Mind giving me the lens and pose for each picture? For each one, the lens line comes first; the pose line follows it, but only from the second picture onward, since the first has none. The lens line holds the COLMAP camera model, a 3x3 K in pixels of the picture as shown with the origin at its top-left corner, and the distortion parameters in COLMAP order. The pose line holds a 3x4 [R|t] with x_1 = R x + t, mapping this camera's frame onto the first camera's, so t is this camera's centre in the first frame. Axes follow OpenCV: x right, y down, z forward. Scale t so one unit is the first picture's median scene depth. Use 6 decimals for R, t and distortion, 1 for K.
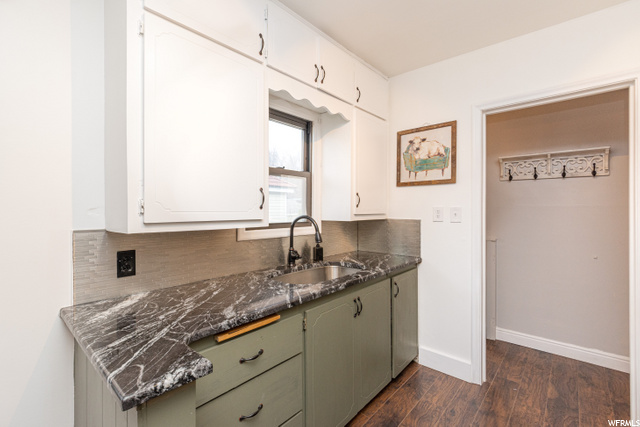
lens RADIAL K [[295.7, 0, 305.5], [0, 295.7, 209.4], [0, 0, 1]] dist [-0.002768, -0.000761]
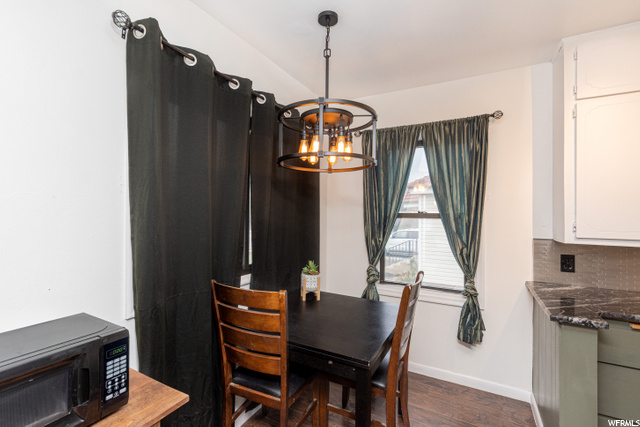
lens RADIAL K [[298.4, 0, 320.0], [0, 298.4, 213.5], [0, 0, 1]] dist [-0.002733, -0.000666]
pose [[0.265968, 0.001691, -0.963980, 0.311547], [-0.005021, 0.999987, 0.000369, -0.038009], [0.963969, 0.004742, 0.265973, -0.370028]]
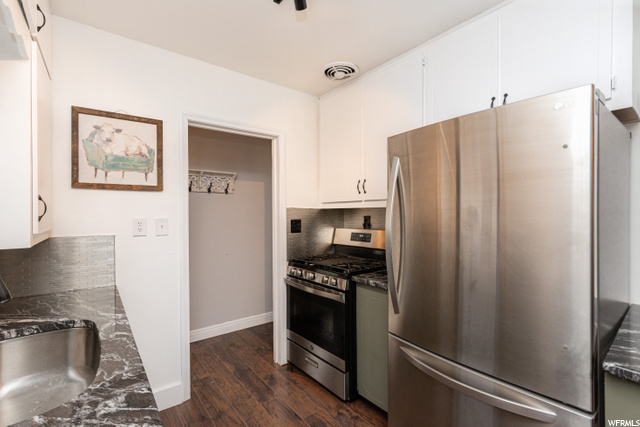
lens RADIAL K [[291.8, 0, 320.0], [0, 291.8, 213.5], [0, 0, 1]] dist [-0.001704, -0.000401]
pose [[0.152477, -0.000504, 0.988307, -0.284056], [0.004785, 0.999989, -0.000228, -0.019160], [-0.988295, 0.004763, 0.152478, 0.396491]]
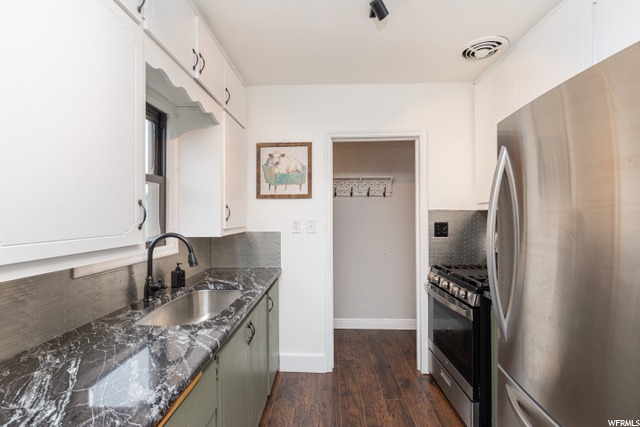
lens RADIAL K [[298.4, 0, 320.0], [0, 298.4, 213.5], [0, 0, 1]] dist [-0.002733, -0.000666]
pose [[0.754790, 0.001557, 0.655965, -0.206430], [0.003528, 0.999973, -0.006434, -0.023203], [-0.655957, 0.007171, 0.754764, 0.127266]]
